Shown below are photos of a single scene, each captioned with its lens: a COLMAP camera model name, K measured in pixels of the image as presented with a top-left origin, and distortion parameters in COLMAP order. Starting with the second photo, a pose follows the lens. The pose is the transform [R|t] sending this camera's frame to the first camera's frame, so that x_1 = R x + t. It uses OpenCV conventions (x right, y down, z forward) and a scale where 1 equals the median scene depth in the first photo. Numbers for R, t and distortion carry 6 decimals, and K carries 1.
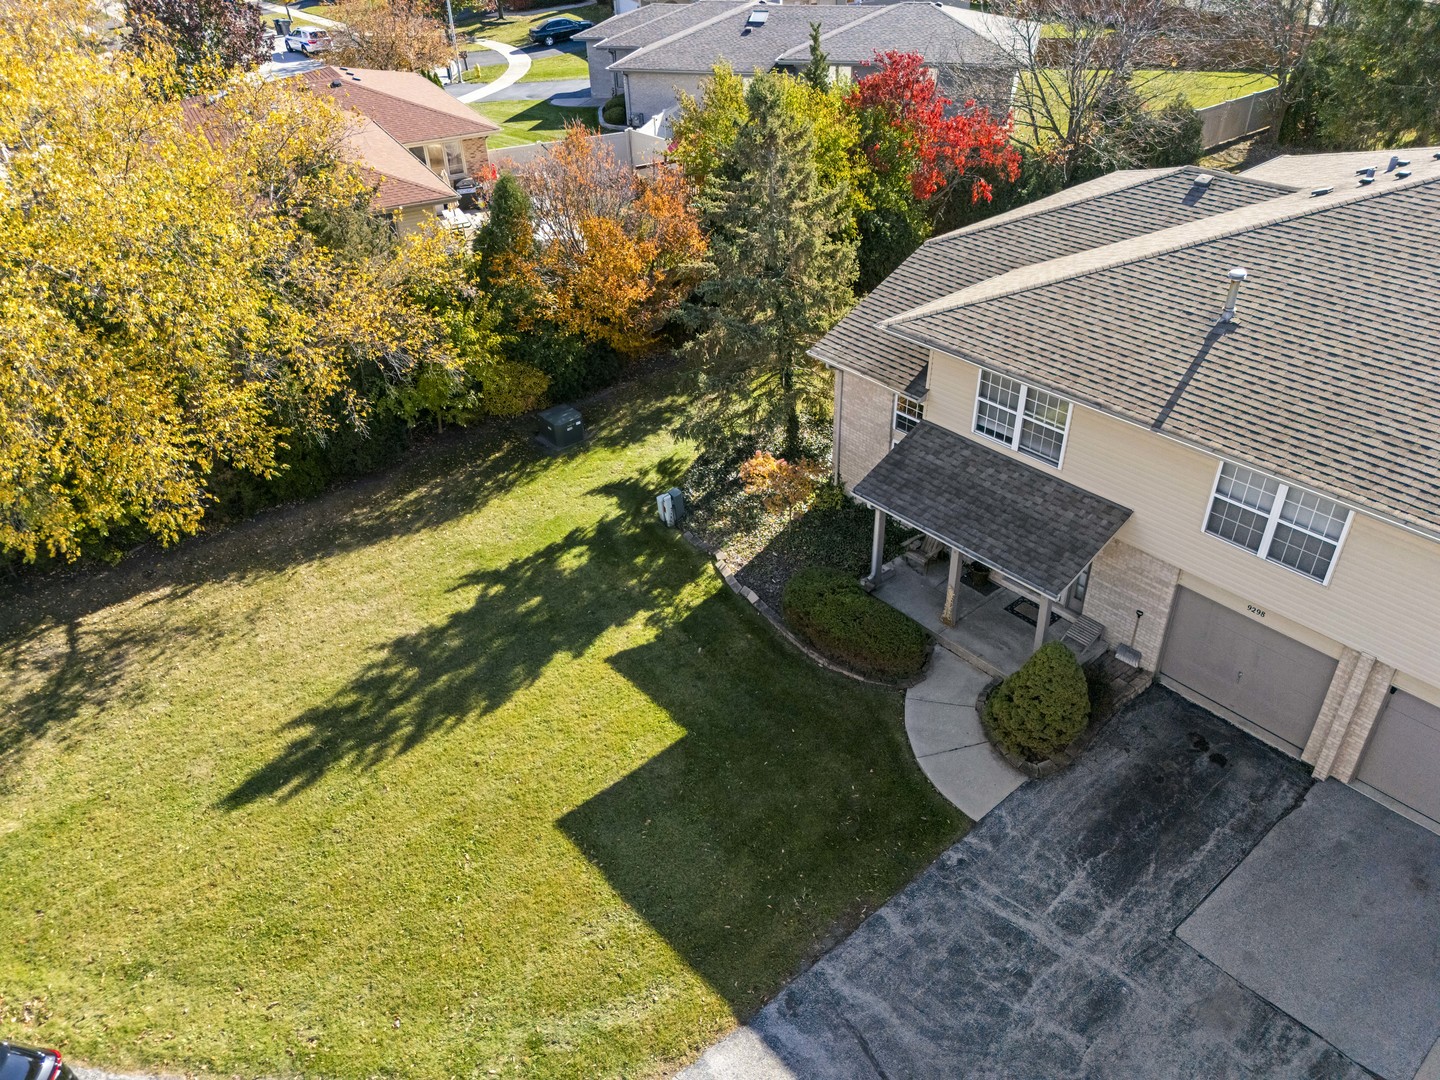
lens RADIAL K [[1054.8, 0, 712.2], [0, 1054.8, 536.2], [0, 0, 1]] dist [0.040050, -0.031397]
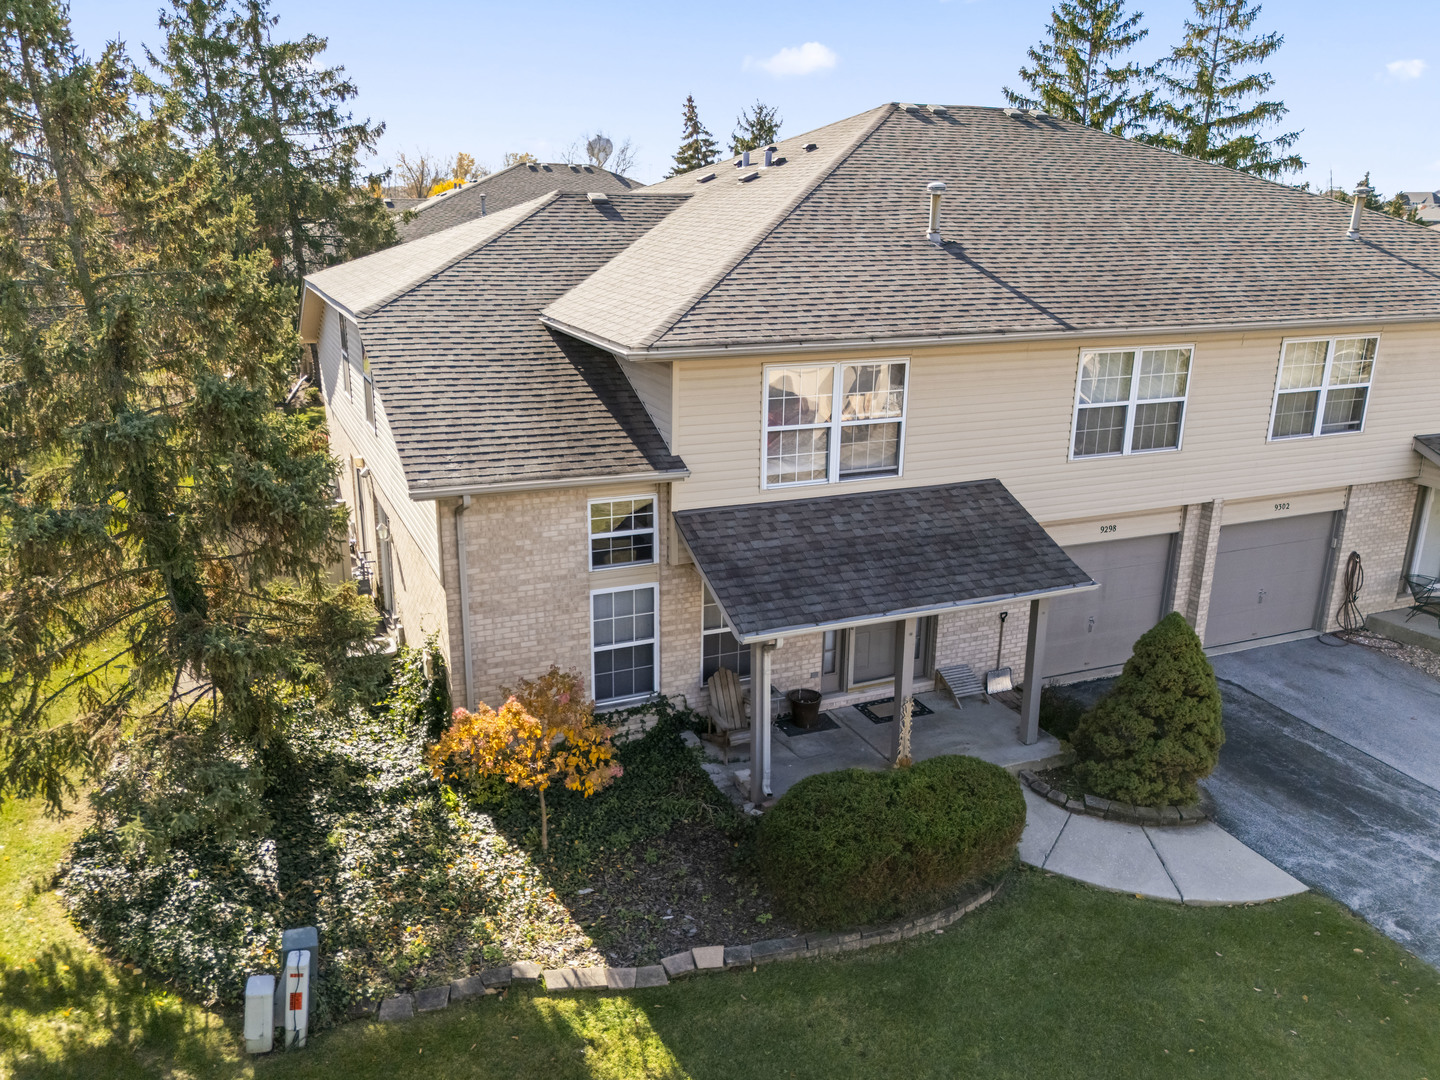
lens RADIAL K [[1121.0, 0, 714.1], [0, 1121.0, 532.4], [0, 0, 1]] dist [0.024976, -0.007444]
pose [[0.287599, -0.244907, 0.925909, -0.421310], [0.519753, 0.851924, 0.063896, -0.147350], [-0.804452, 0.462868, 0.372303, 0.856582]]
